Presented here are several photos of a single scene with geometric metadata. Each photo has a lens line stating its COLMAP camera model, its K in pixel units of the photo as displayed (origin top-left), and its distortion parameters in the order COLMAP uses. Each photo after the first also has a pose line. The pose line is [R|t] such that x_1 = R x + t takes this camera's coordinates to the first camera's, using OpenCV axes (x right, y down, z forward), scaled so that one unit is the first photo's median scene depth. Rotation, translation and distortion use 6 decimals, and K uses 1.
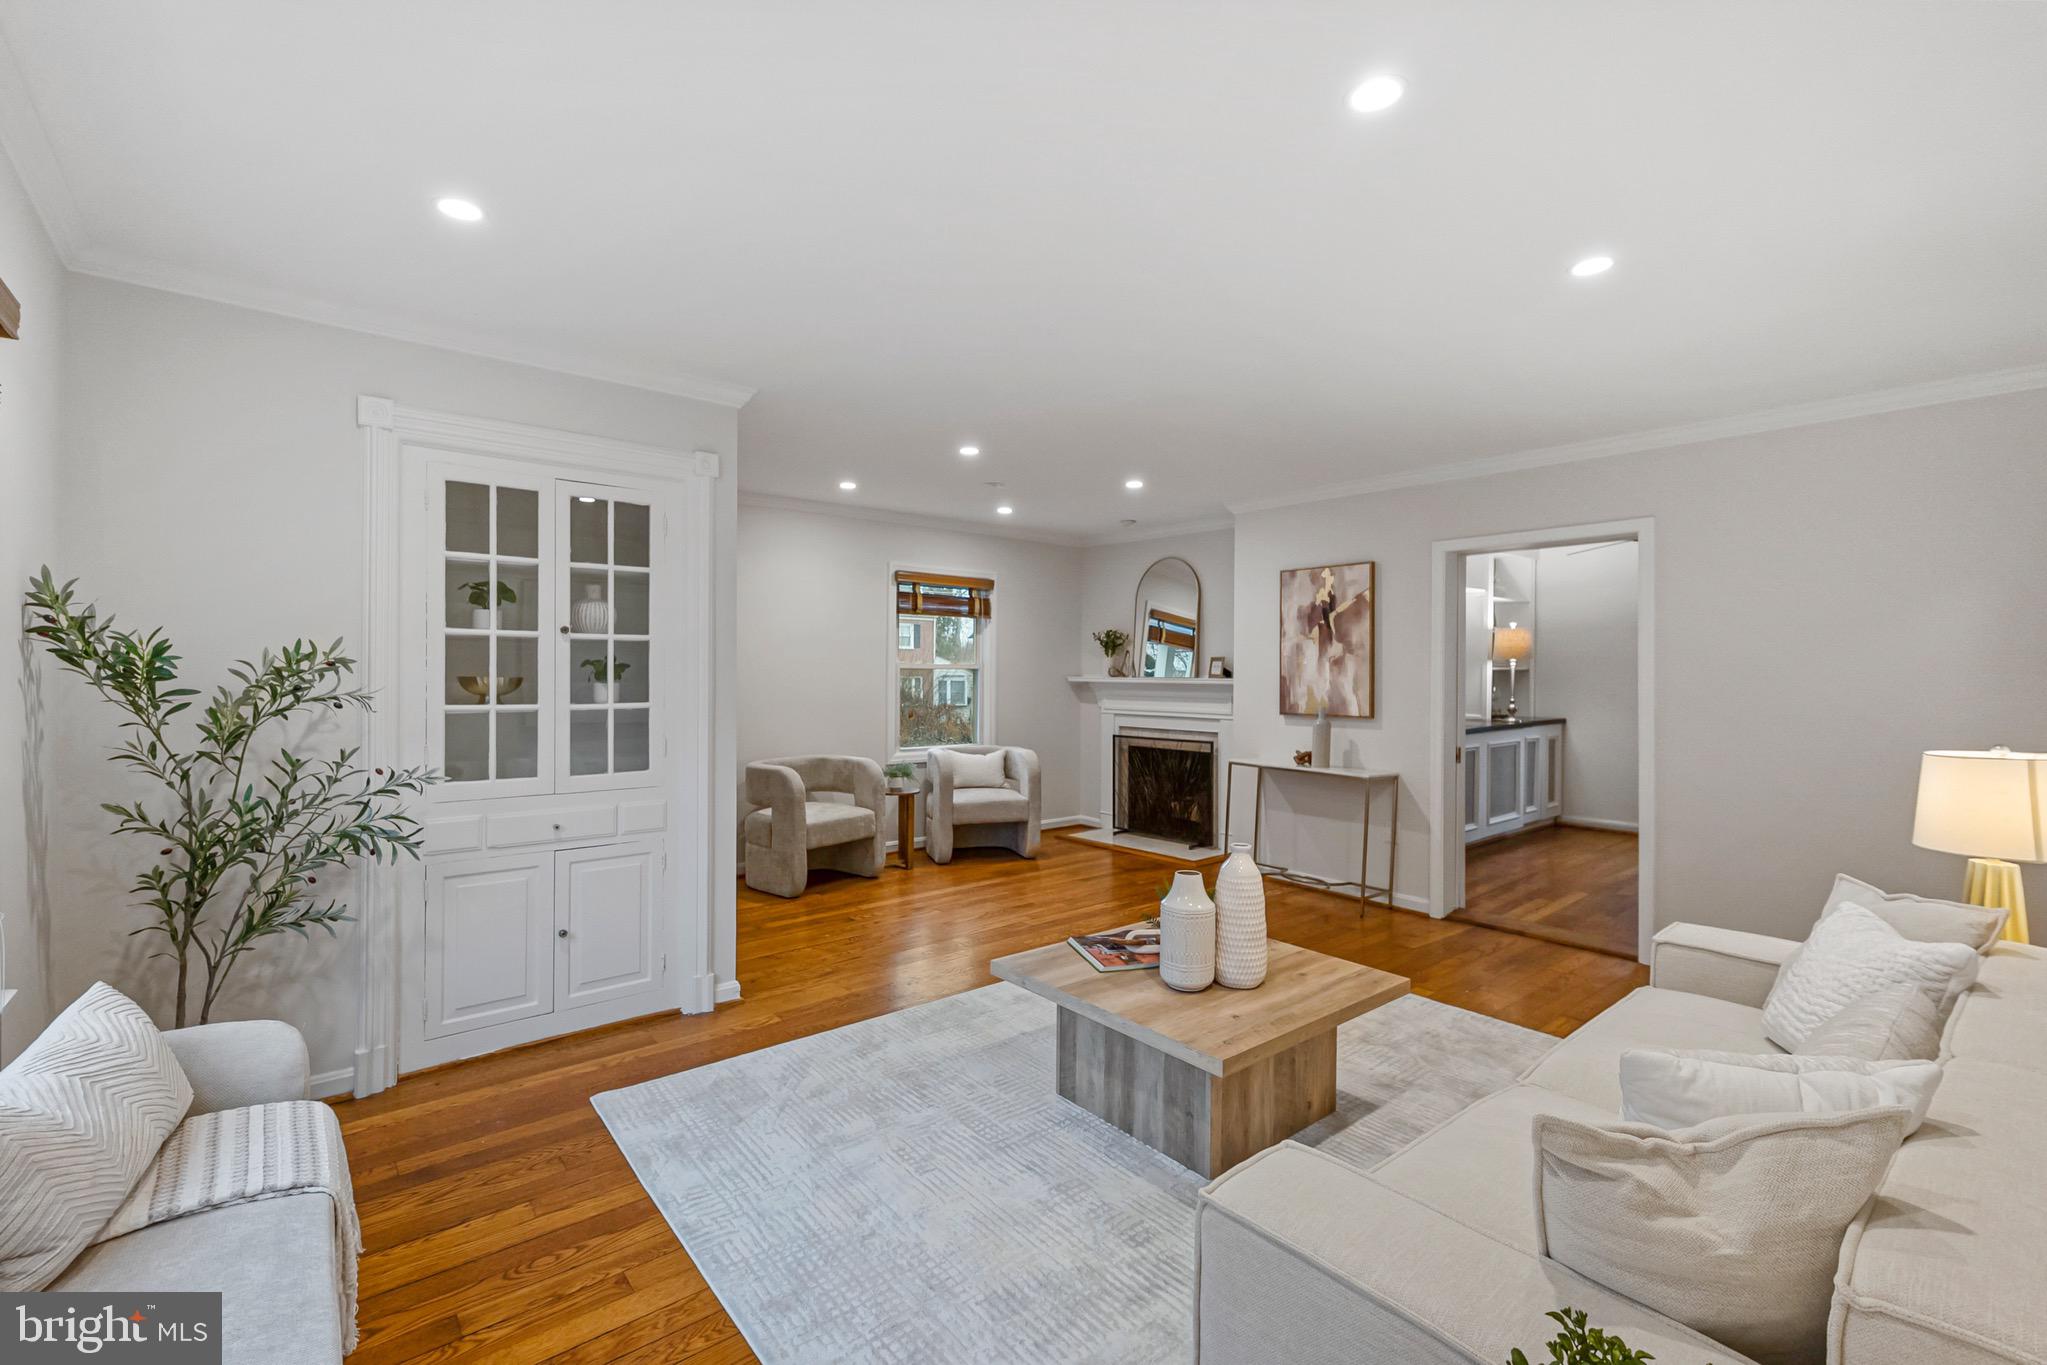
lens RADIAL K [[896.0, 0, 1017.1], [0, 896.0, 677.4], [0, 0, 1]] dist [-0.002627, 0.001829]
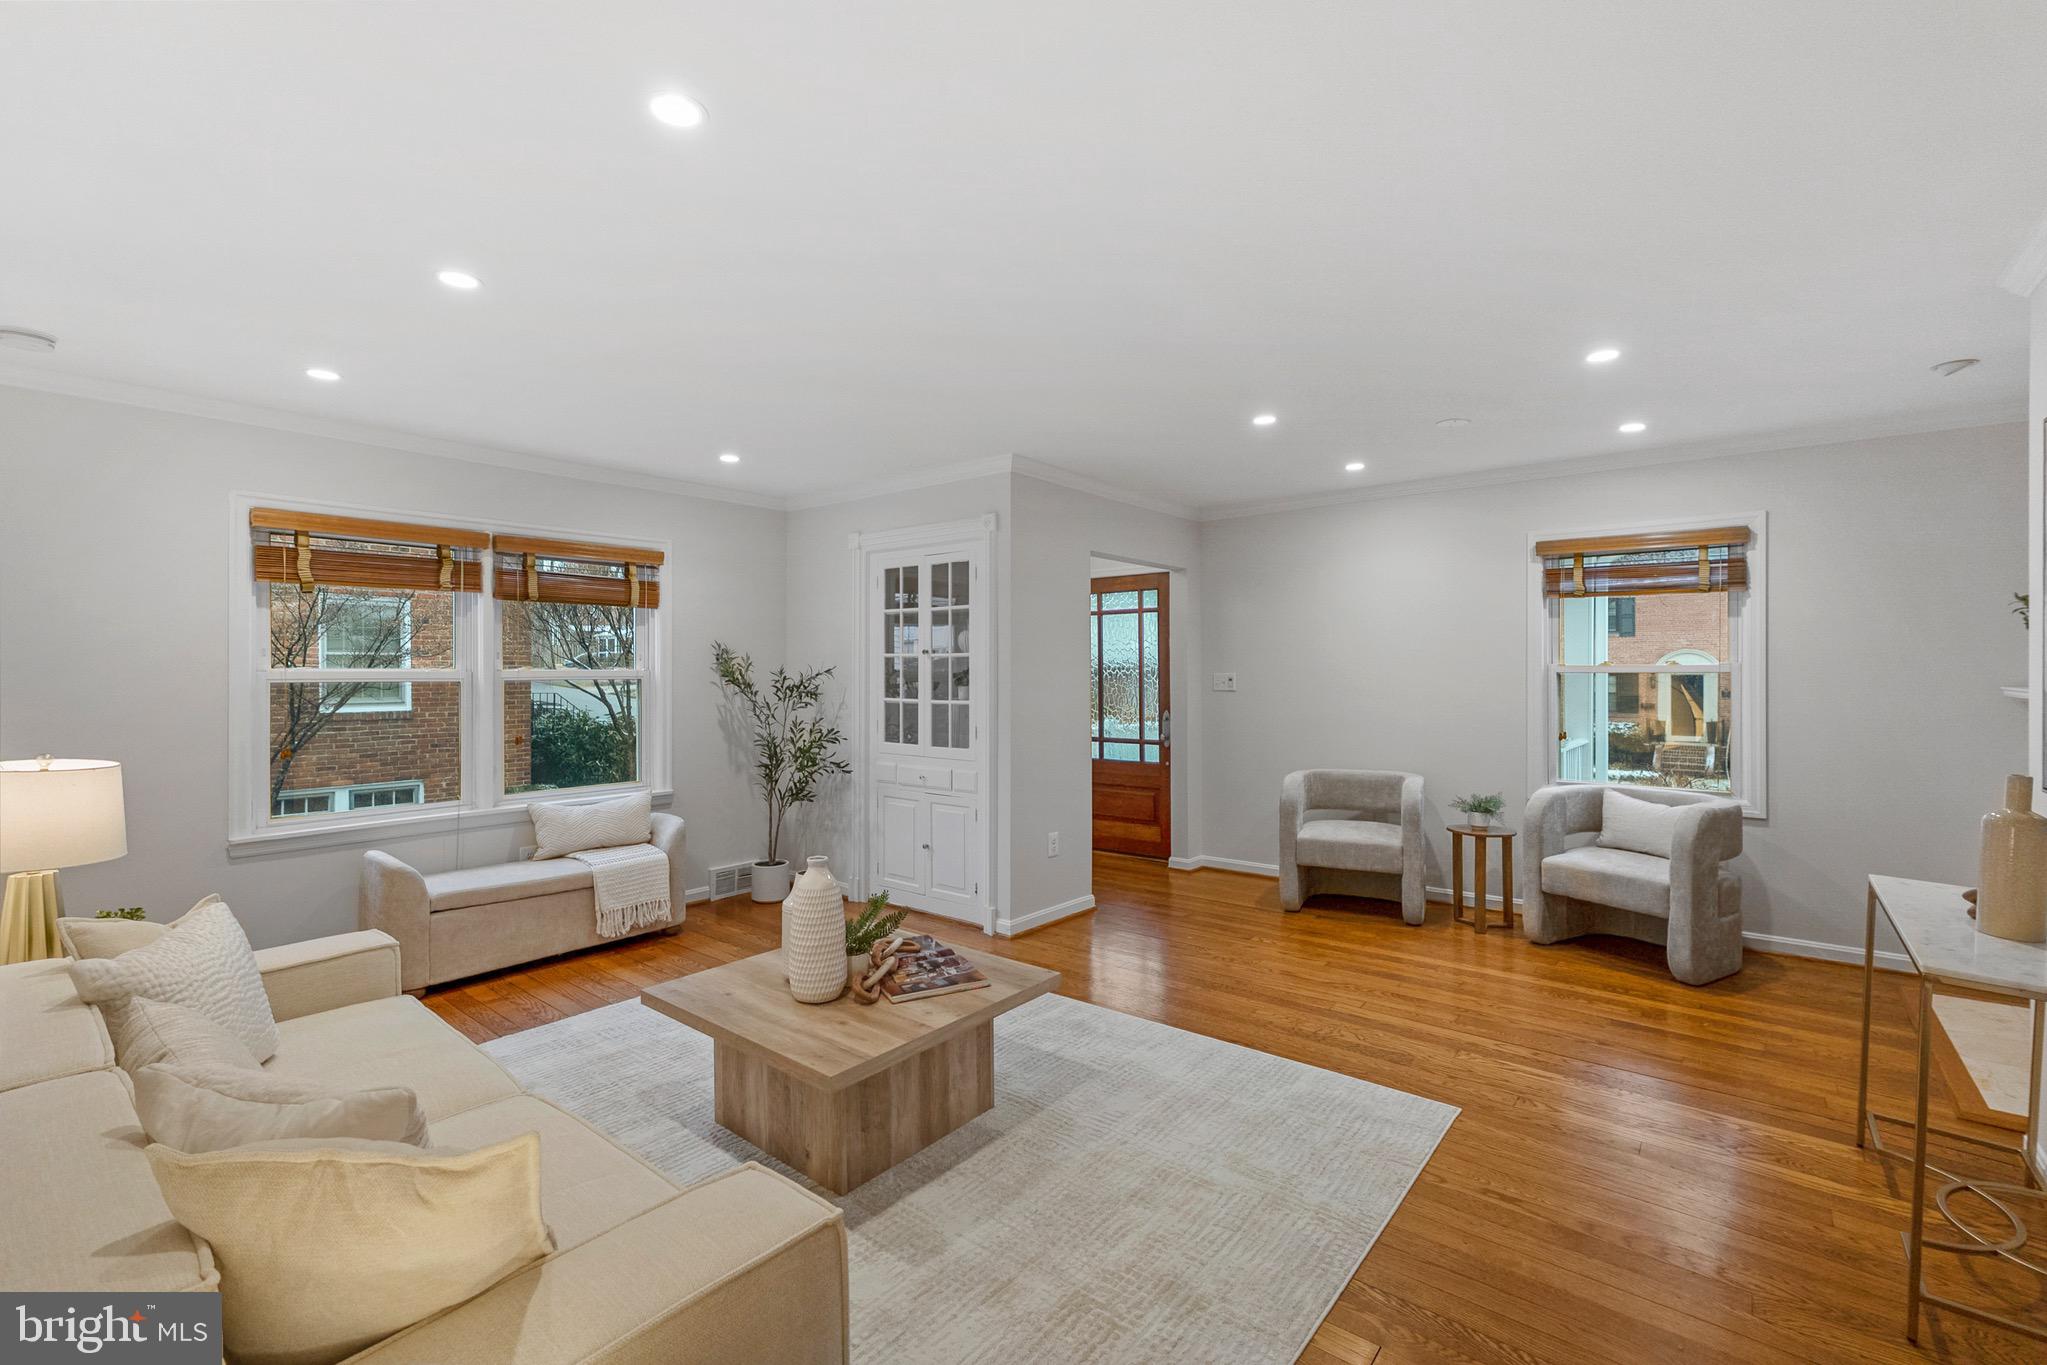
lens RADIAL K [[896.0, 0, 1010.0], [0, 896.0, 676.2], [0, 0, 1]] dist [-0.002627, 0.001829]
pose [[0.183450, 0.002708, -0.983025, 0.593611], [-0.003726, 0.999991, 0.002060, -0.008078], [0.983022, 0.003285, 0.183459, 0.483577]]
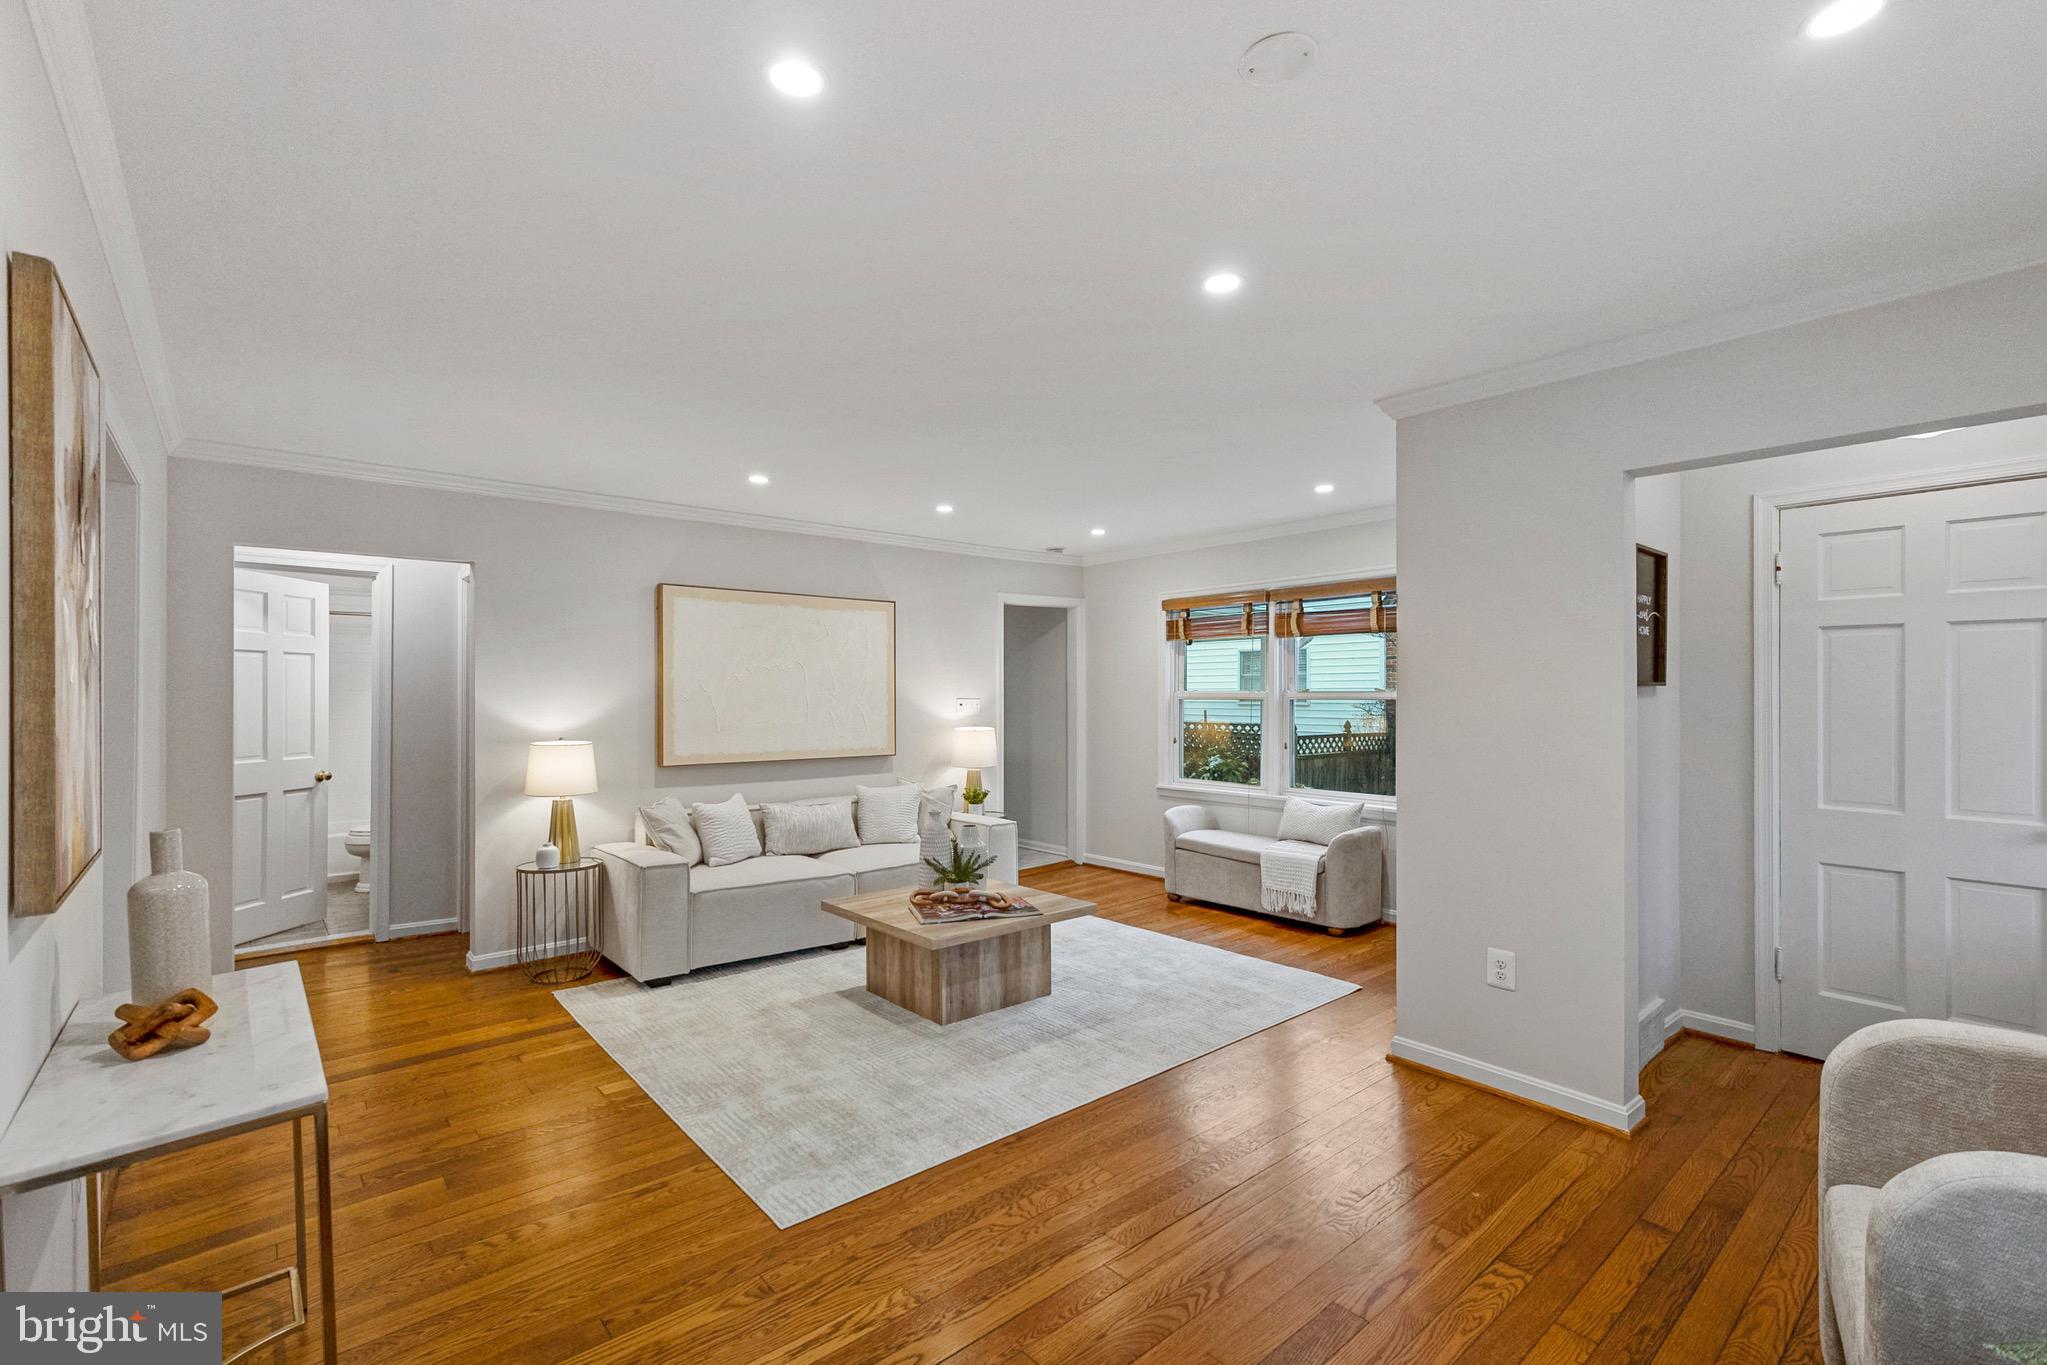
lens RADIAL K [[896.0, 0, 1007.0], [0, 896.0, 693.1], [0, 0, 1]] dist [-0.002627, 0.001829]
pose [[-1.000000, 0.000040, 0.000958, 0.057110], [0.000047, 0.999978, 0.006614, -0.015075], [-0.000957, 0.006614, -0.999978, 1.216909]]
